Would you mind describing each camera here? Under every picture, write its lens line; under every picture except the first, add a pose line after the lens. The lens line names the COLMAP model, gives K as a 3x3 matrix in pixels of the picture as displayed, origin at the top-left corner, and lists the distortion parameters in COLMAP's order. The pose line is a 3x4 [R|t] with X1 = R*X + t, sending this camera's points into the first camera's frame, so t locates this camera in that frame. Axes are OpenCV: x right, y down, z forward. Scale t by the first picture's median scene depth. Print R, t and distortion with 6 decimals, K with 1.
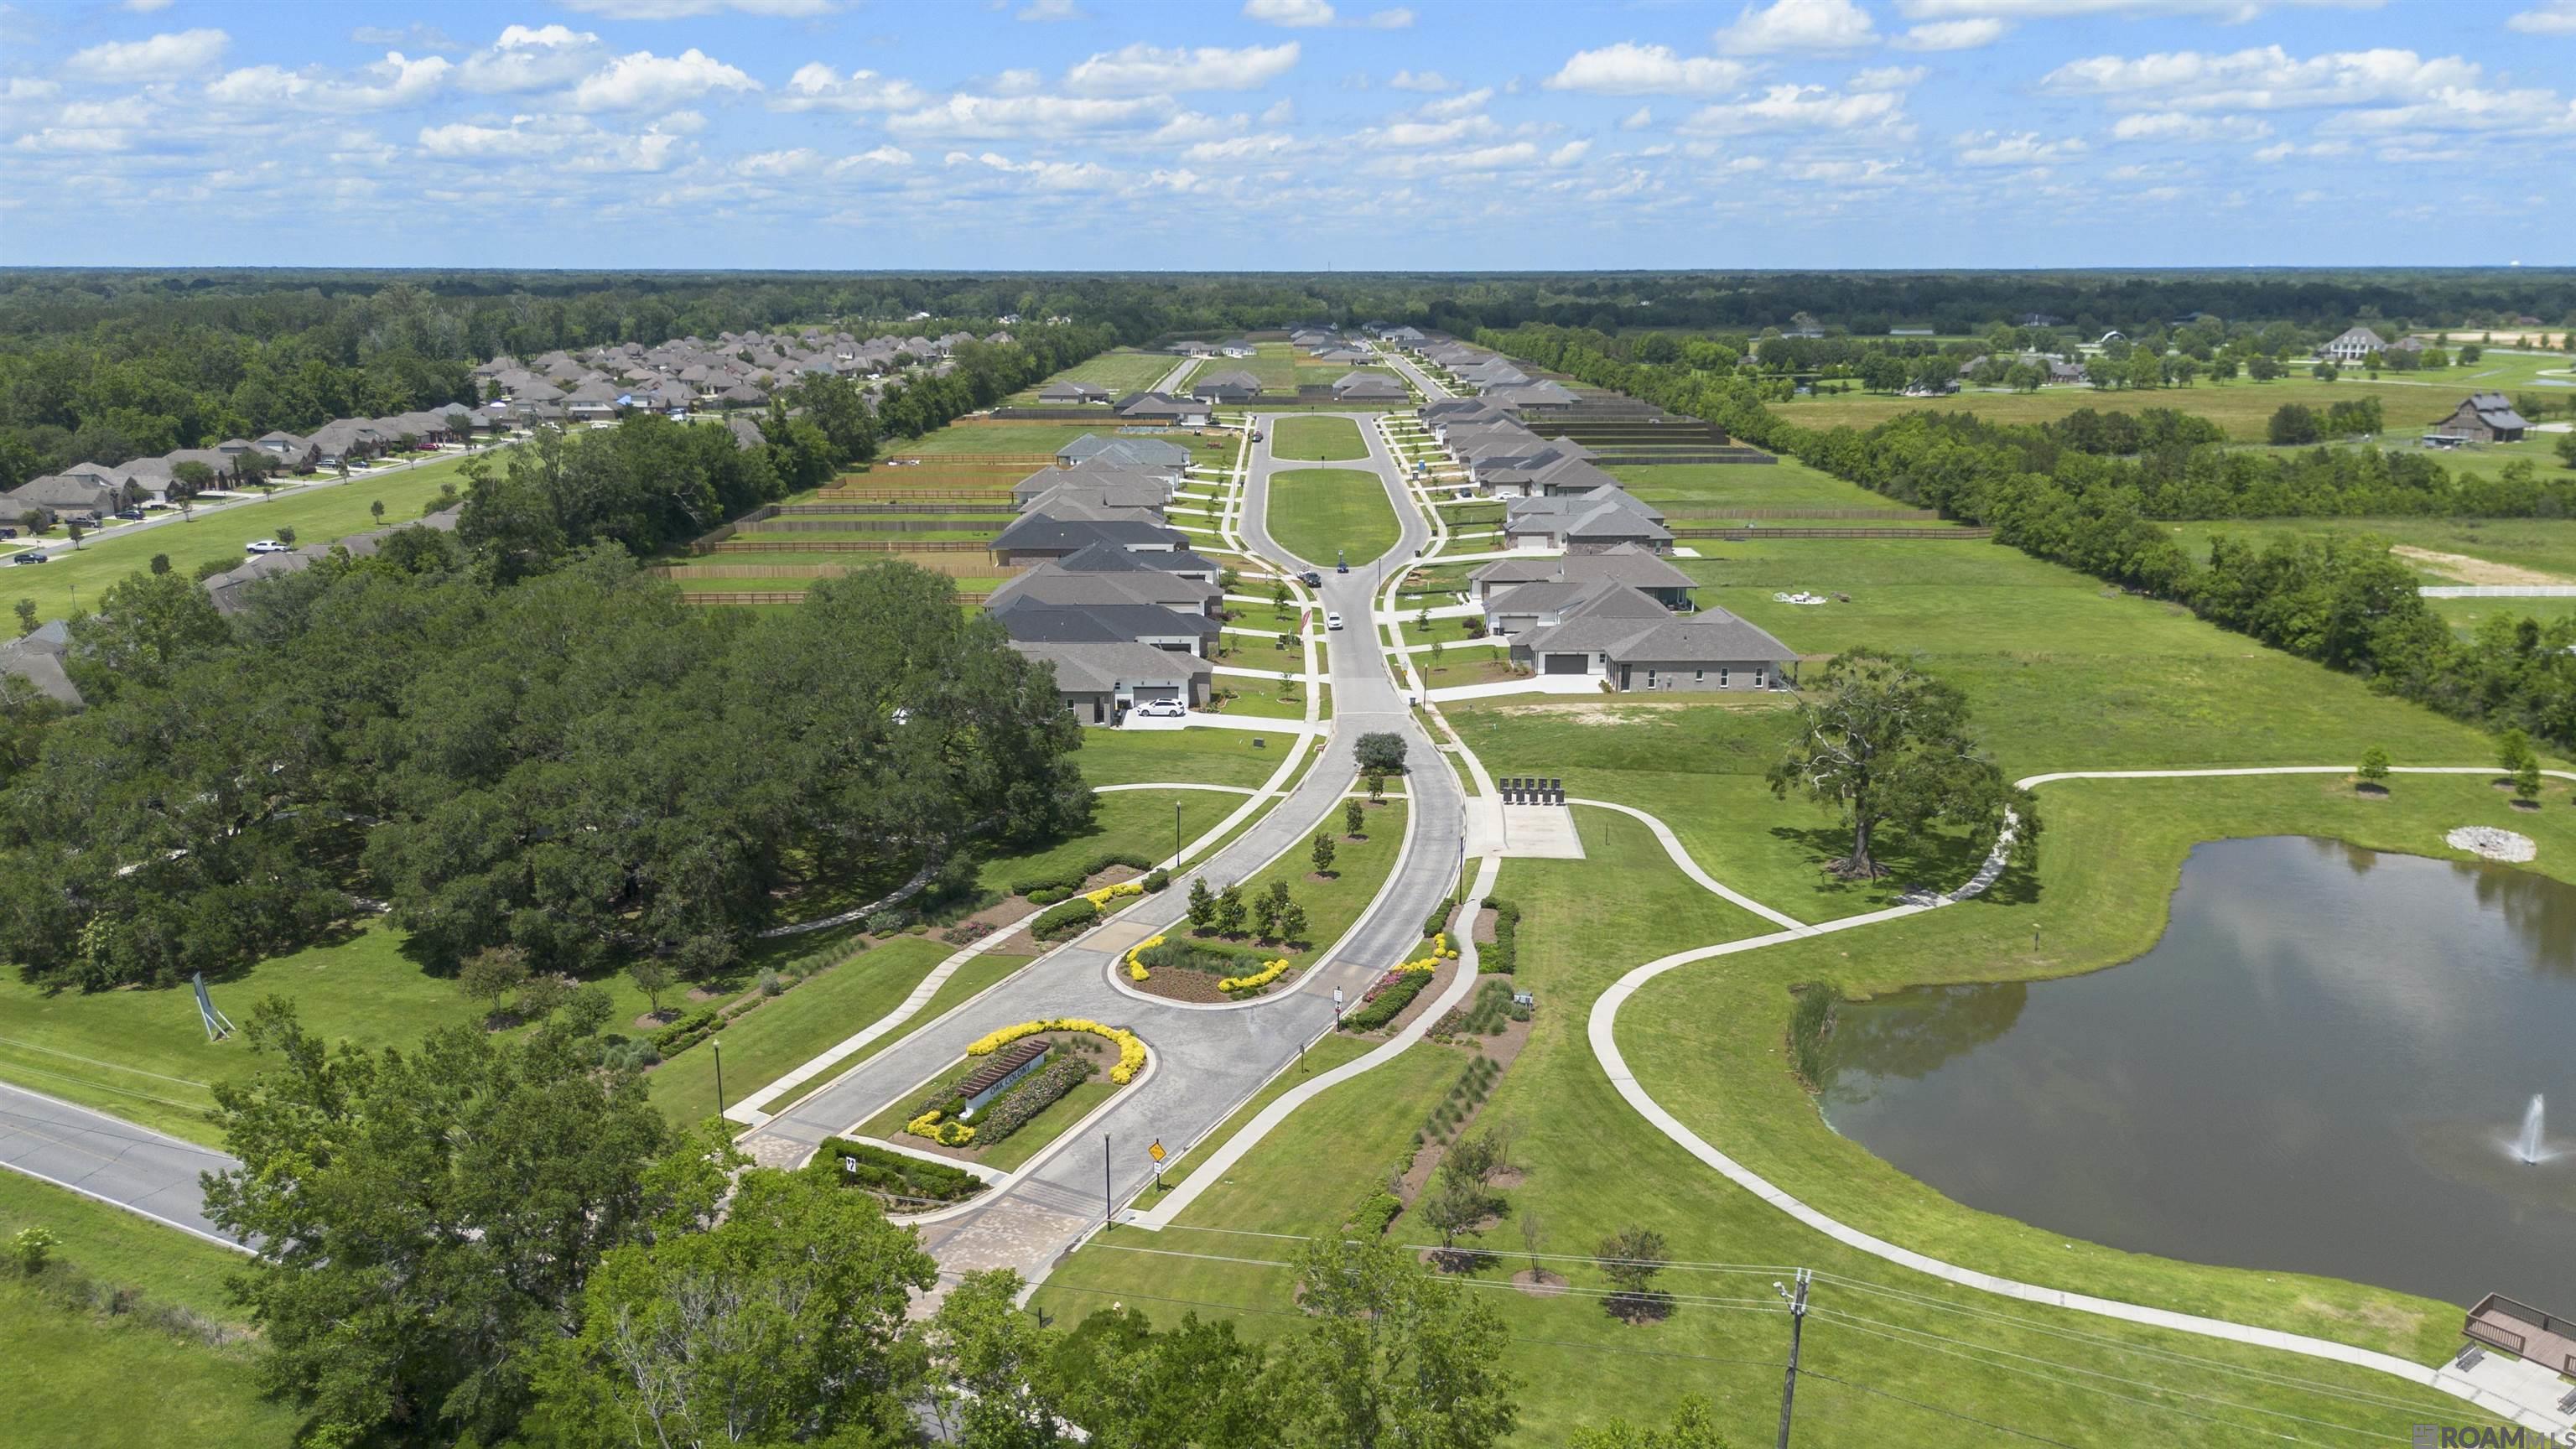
lens RADIAL K [[1835.1, 0, 1304.7], [0, 1835.1, 722.7], [0, 0, 1]] dist [0.056948, -0.057528]
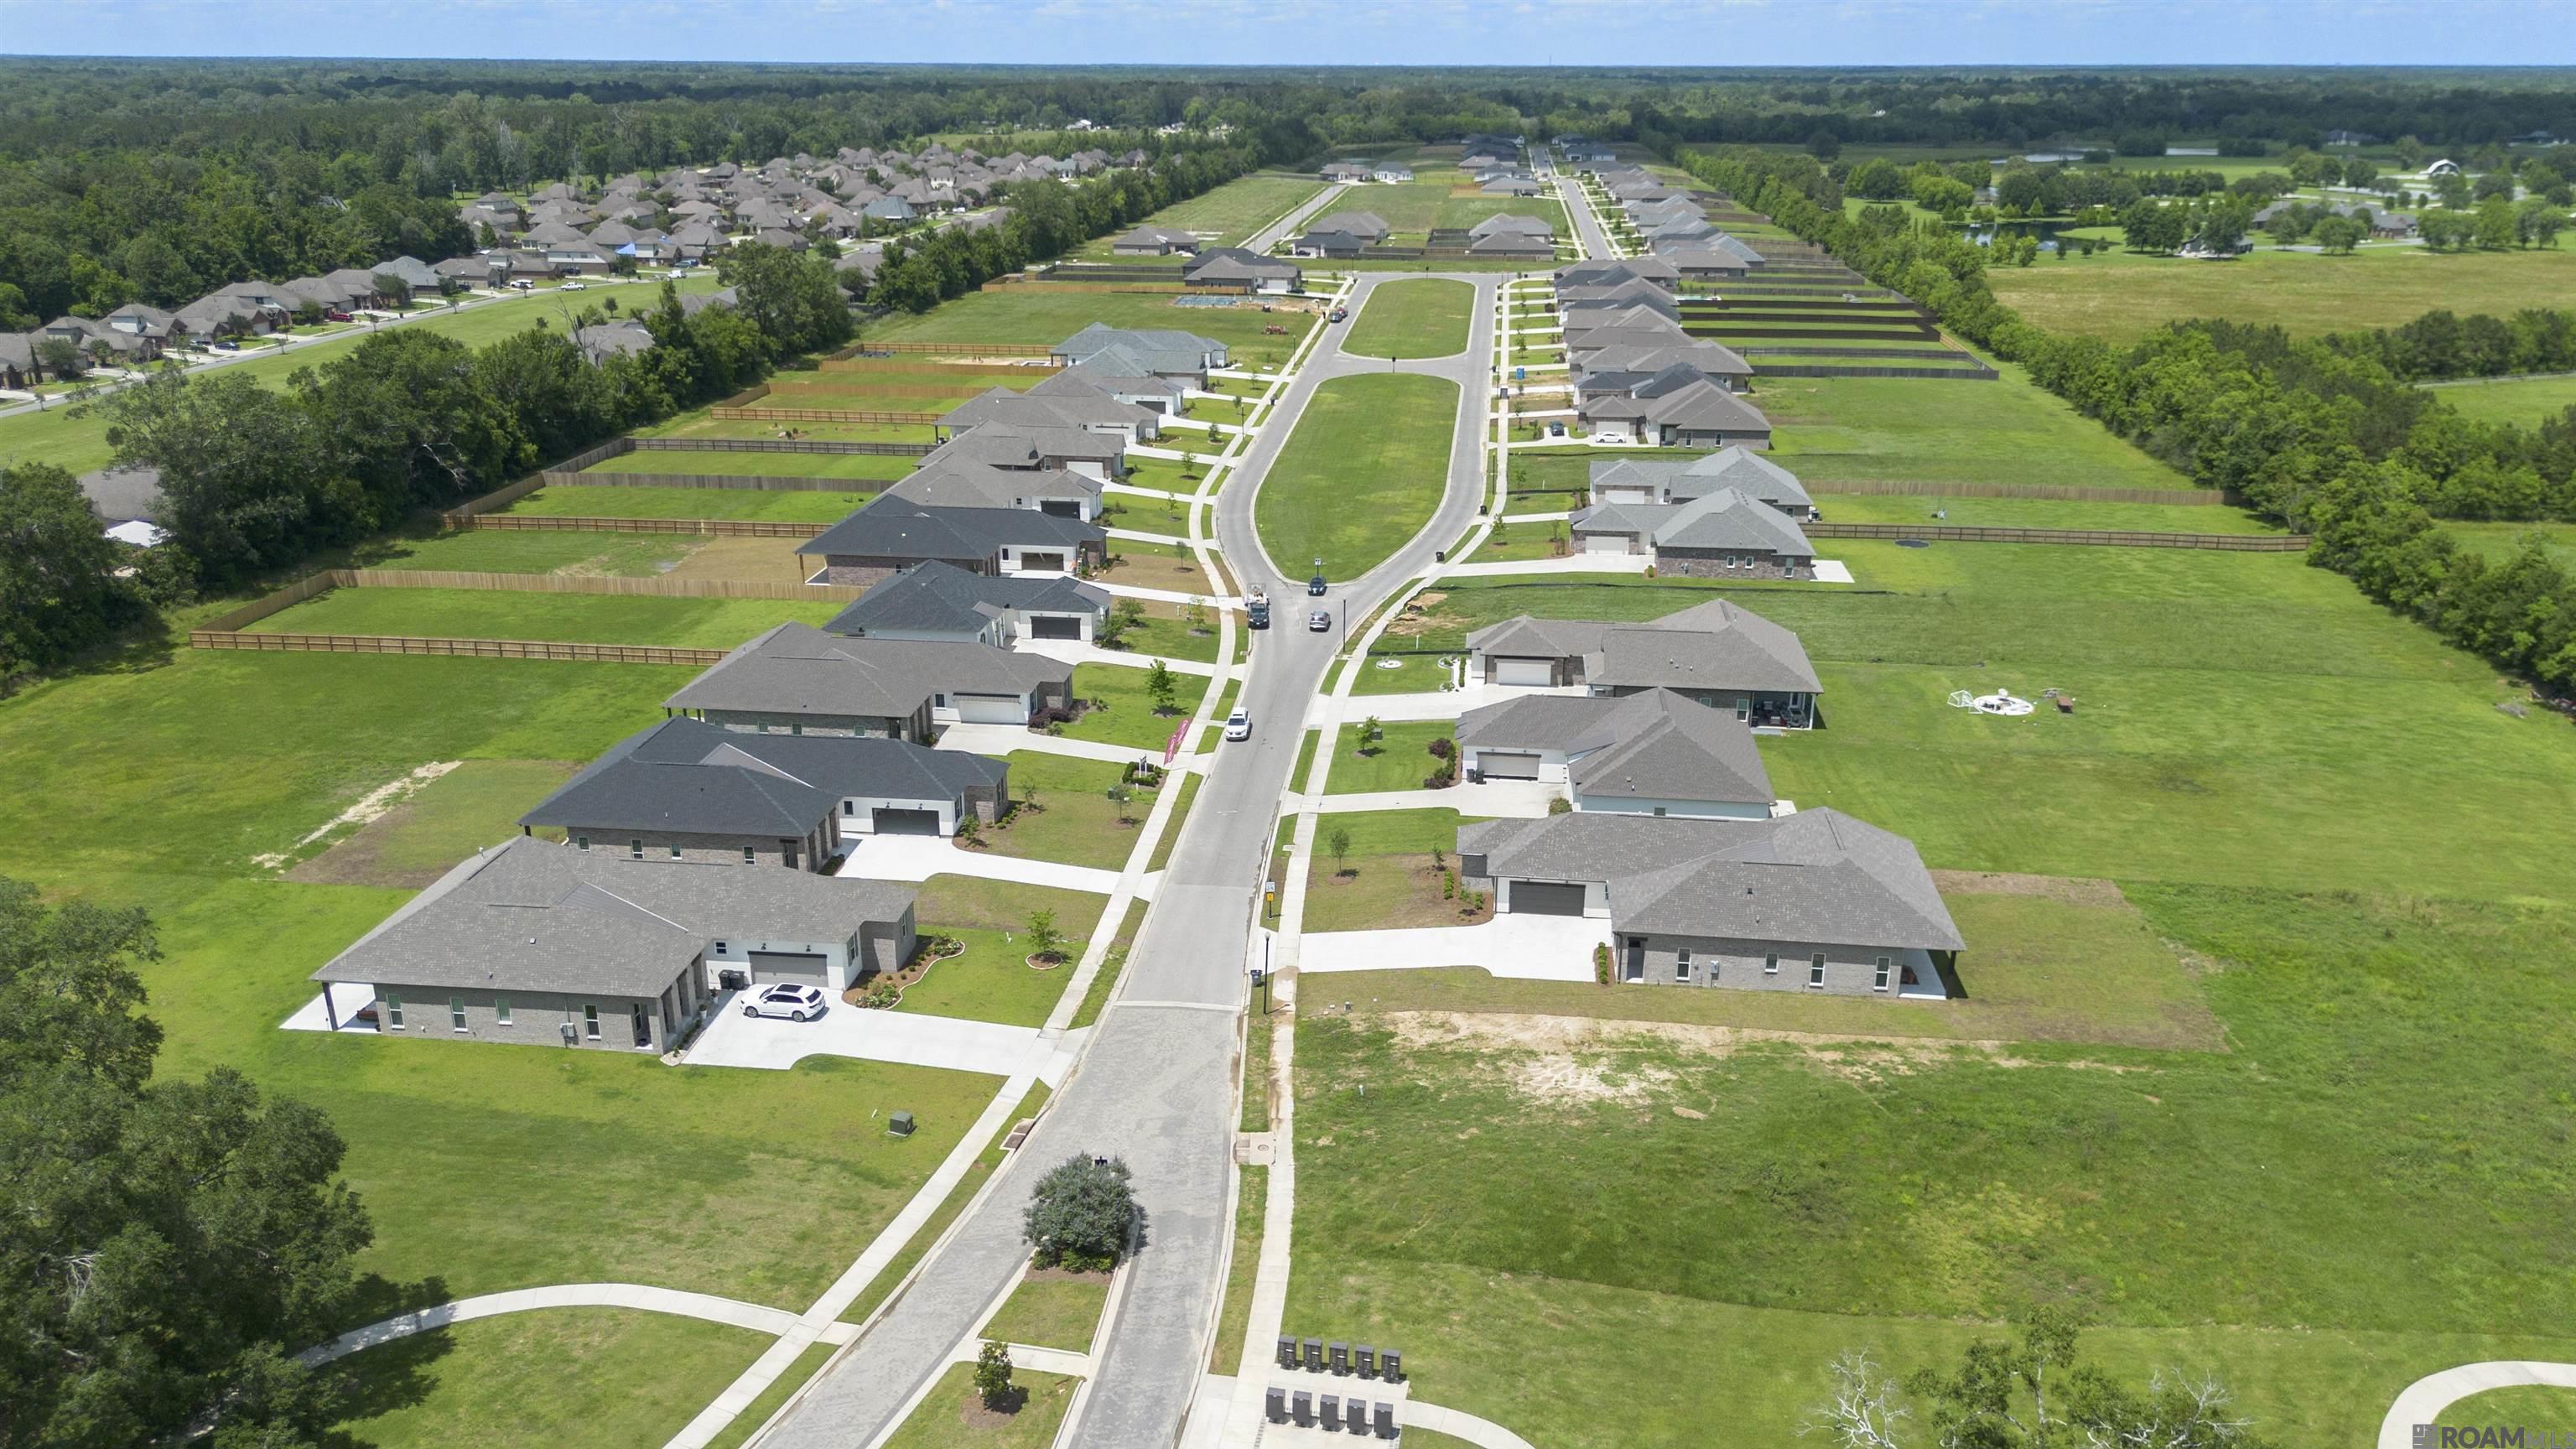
lens RADIAL K [[1835.1, 0, 1304.7], [0, 1835.1, 722.7], [0, 0, 1]] dist [0.056948, -0.057528]
pose [[0.993406, 0.042194, -0.106603, 0.057320], [-0.031110, 0.994135, 0.103571, -0.065507], [0.110347, -0.099571, 0.988893, 0.193725]]
